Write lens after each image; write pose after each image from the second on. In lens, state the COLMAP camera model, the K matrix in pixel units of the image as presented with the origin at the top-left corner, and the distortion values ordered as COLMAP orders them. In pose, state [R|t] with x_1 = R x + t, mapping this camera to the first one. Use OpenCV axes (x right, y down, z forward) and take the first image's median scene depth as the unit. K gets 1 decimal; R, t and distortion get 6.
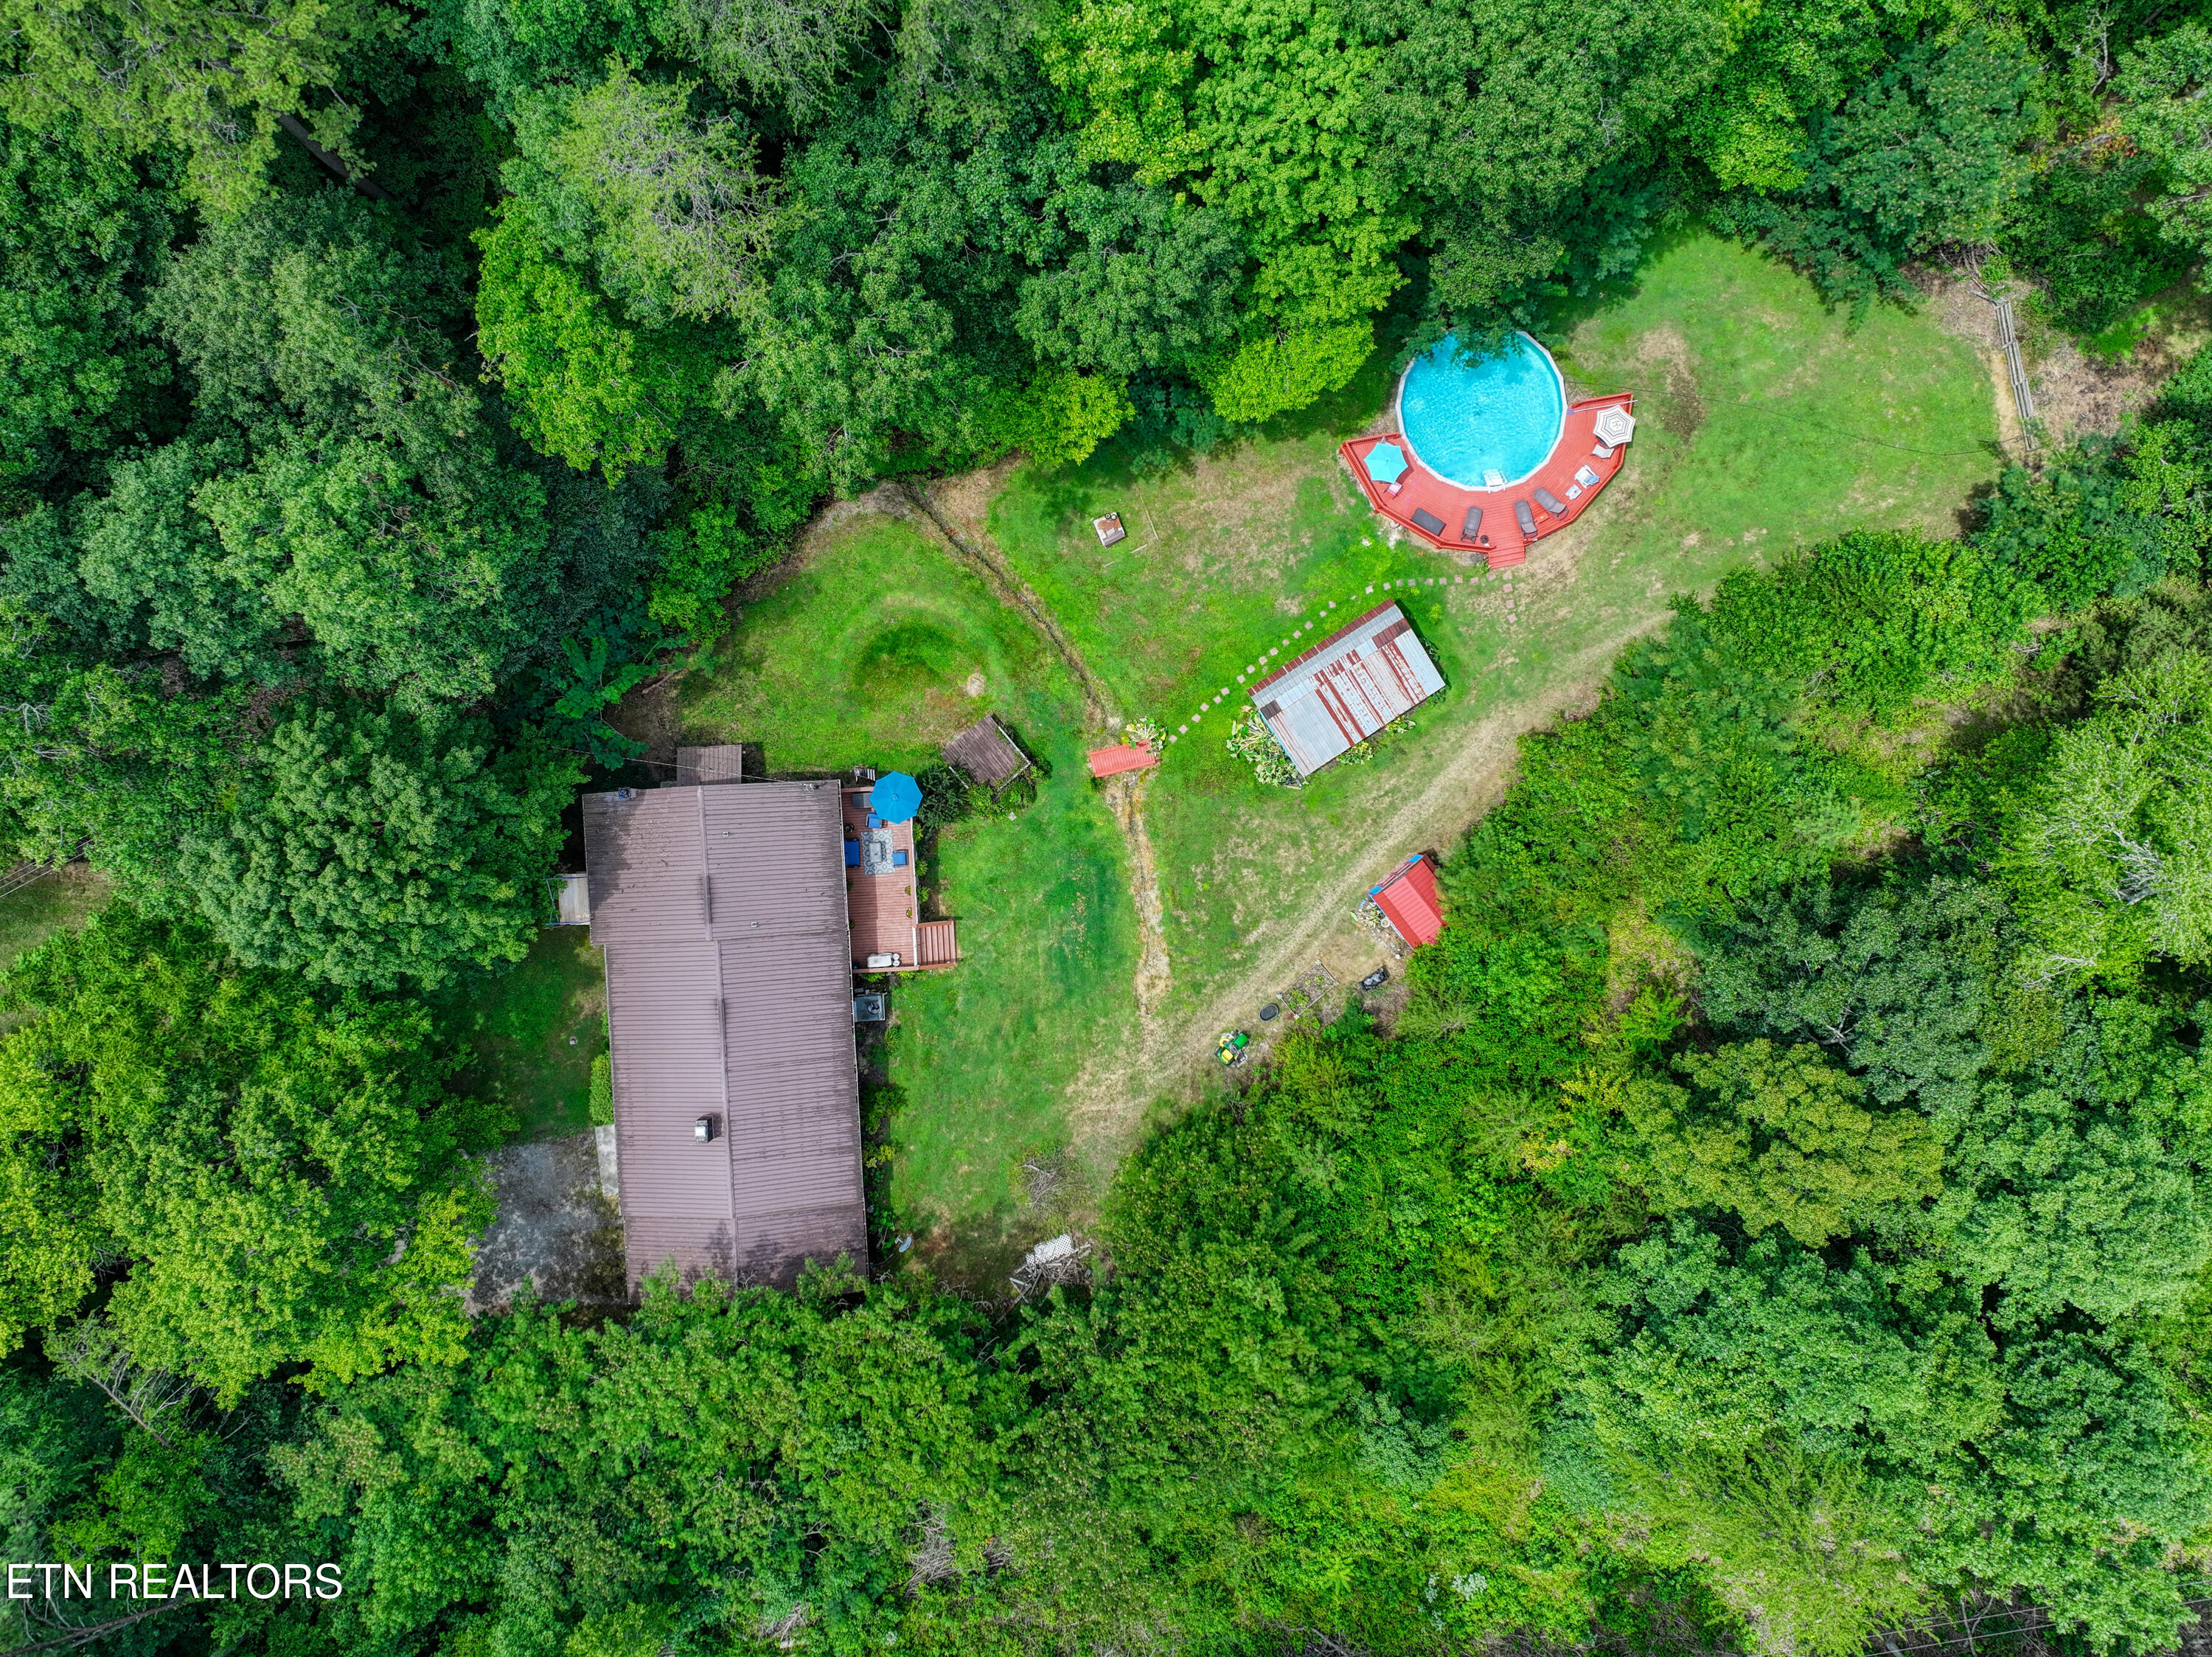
lens RADIAL K [[1564.1, 0, 1106.0], [0, 1564.1, 828.5], [0, 0, 1]] dist [0.001488, 0.032562]
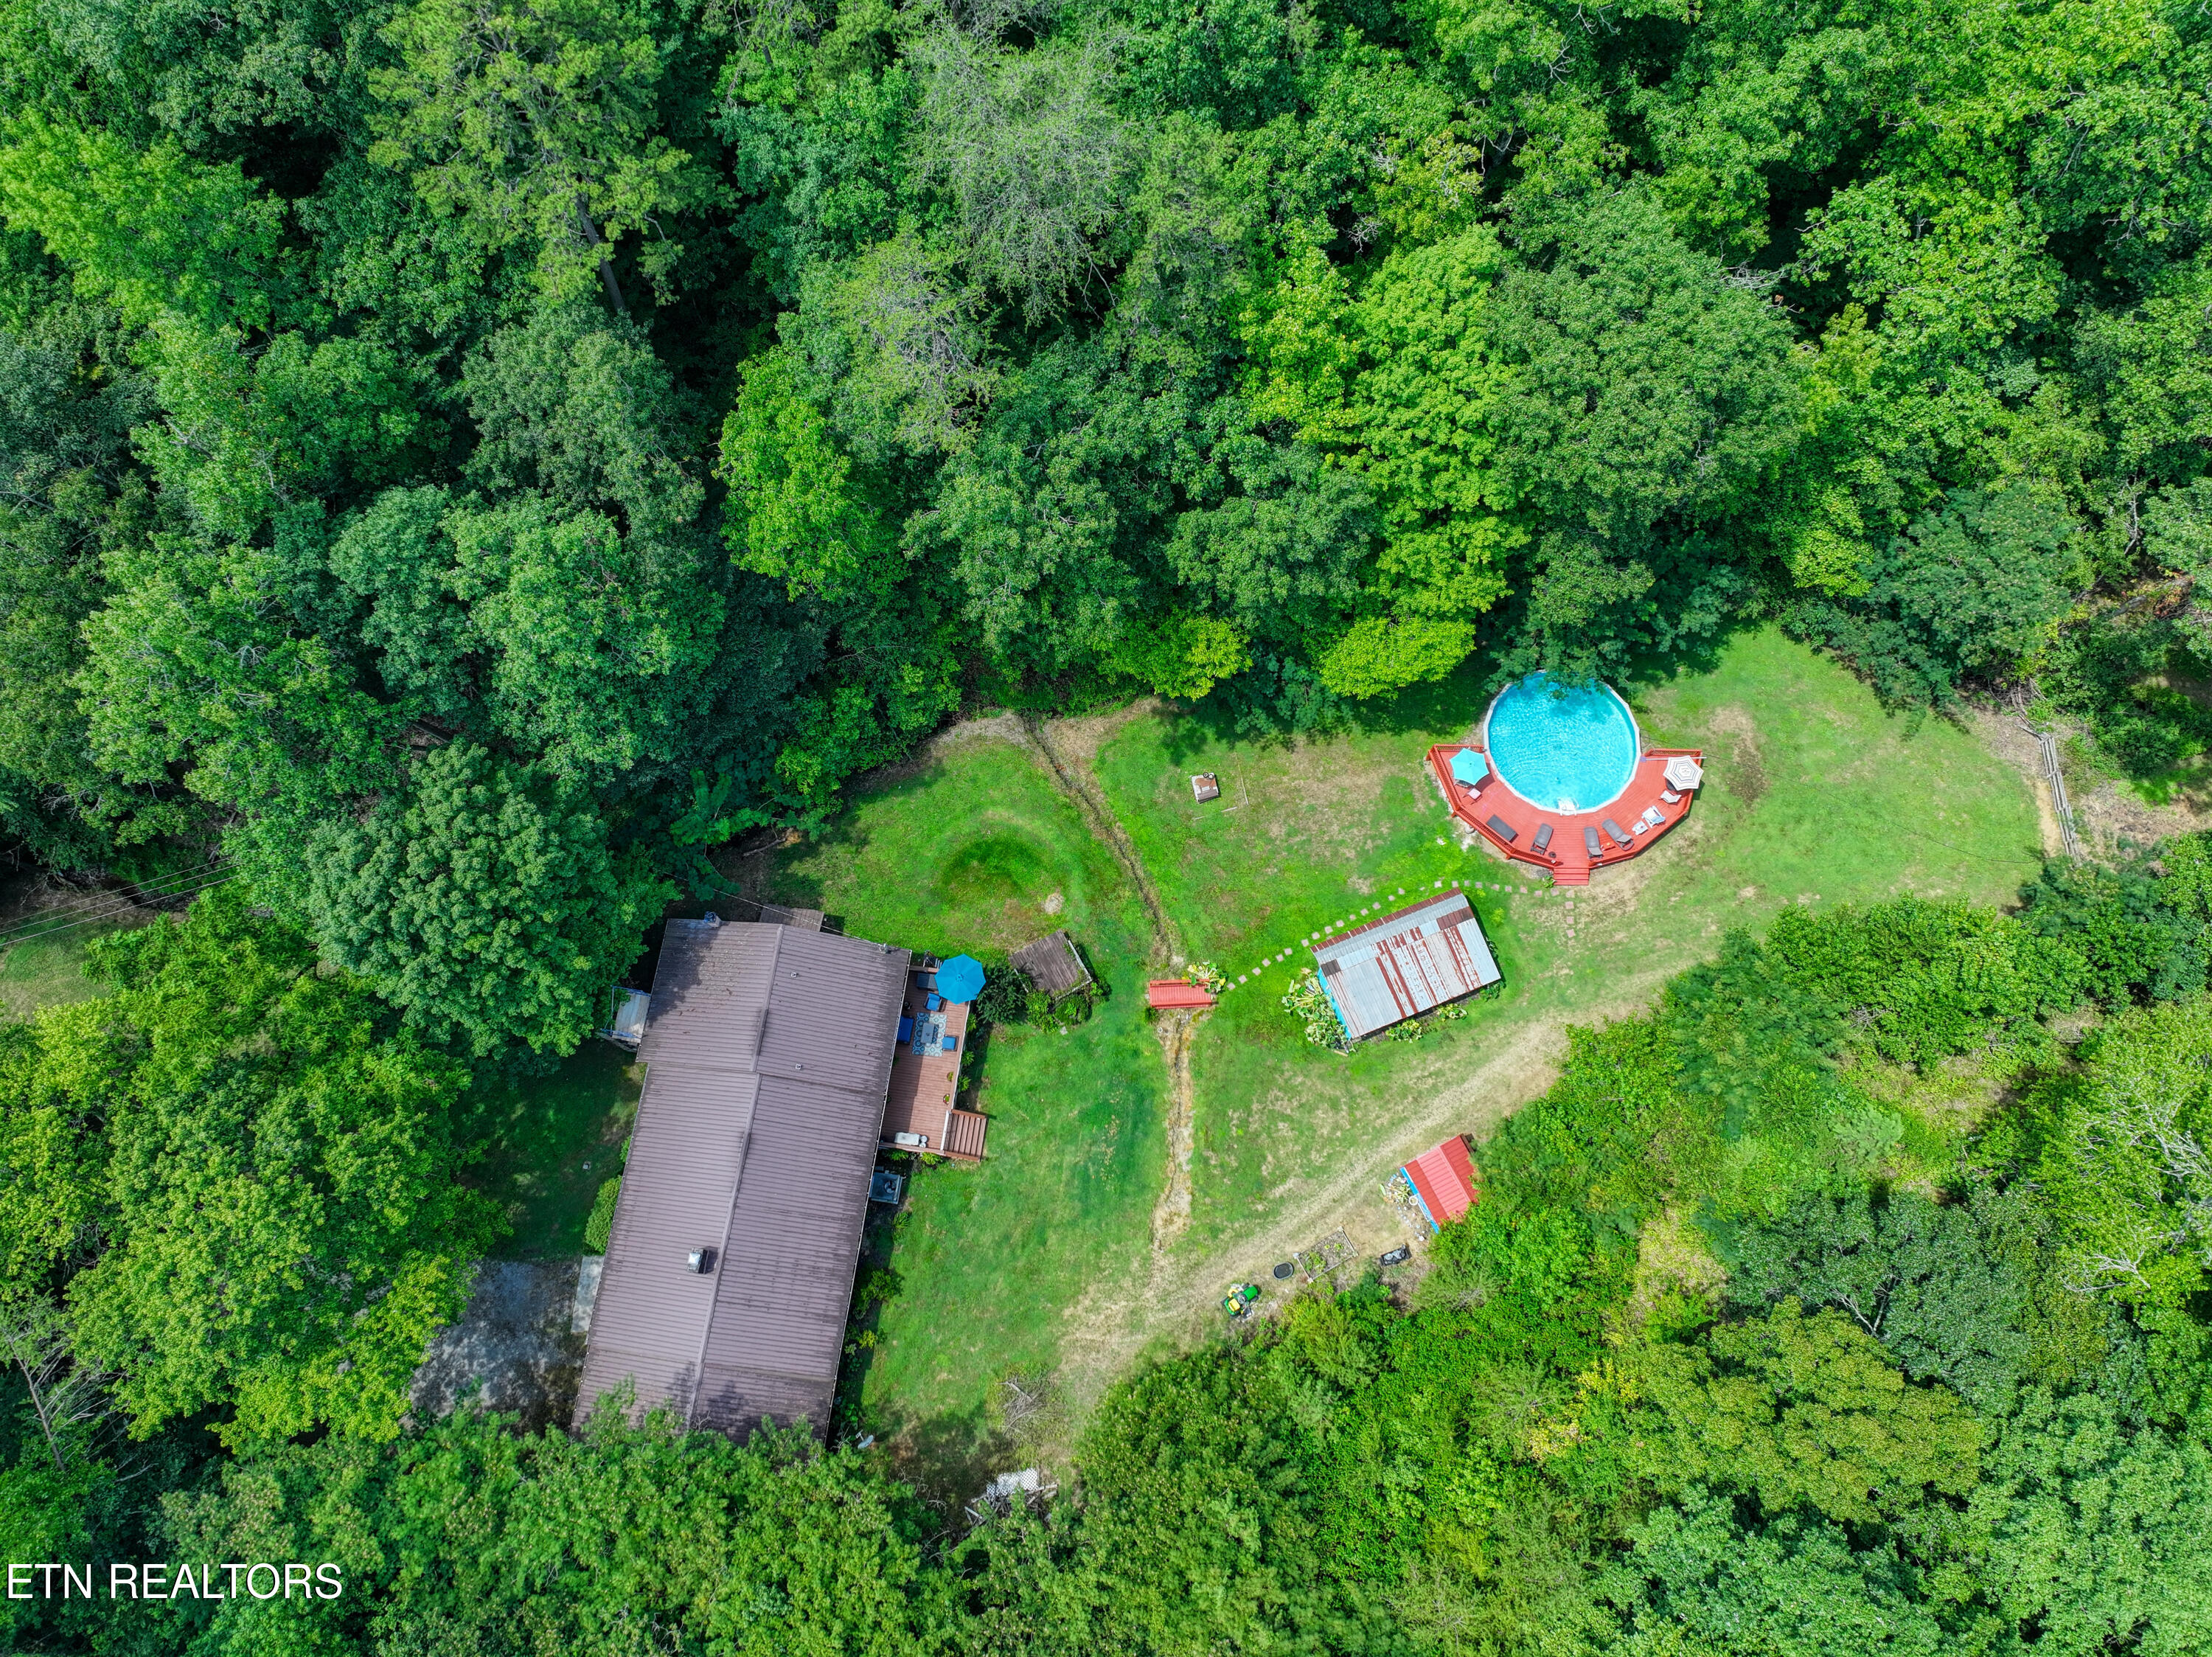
lens RADIAL K [[1564.1, 0, 1106.0], [0, 1564.1, 828.5], [0, 0, 1]] dist [0.001488, 0.032562]
pose [[0.981919, 0.182071, -0.051822, -0.004661], [-0.189197, 0.934733, -0.300798, 0.202583], [-0.006327, 0.305164, 0.952279, -0.017940]]
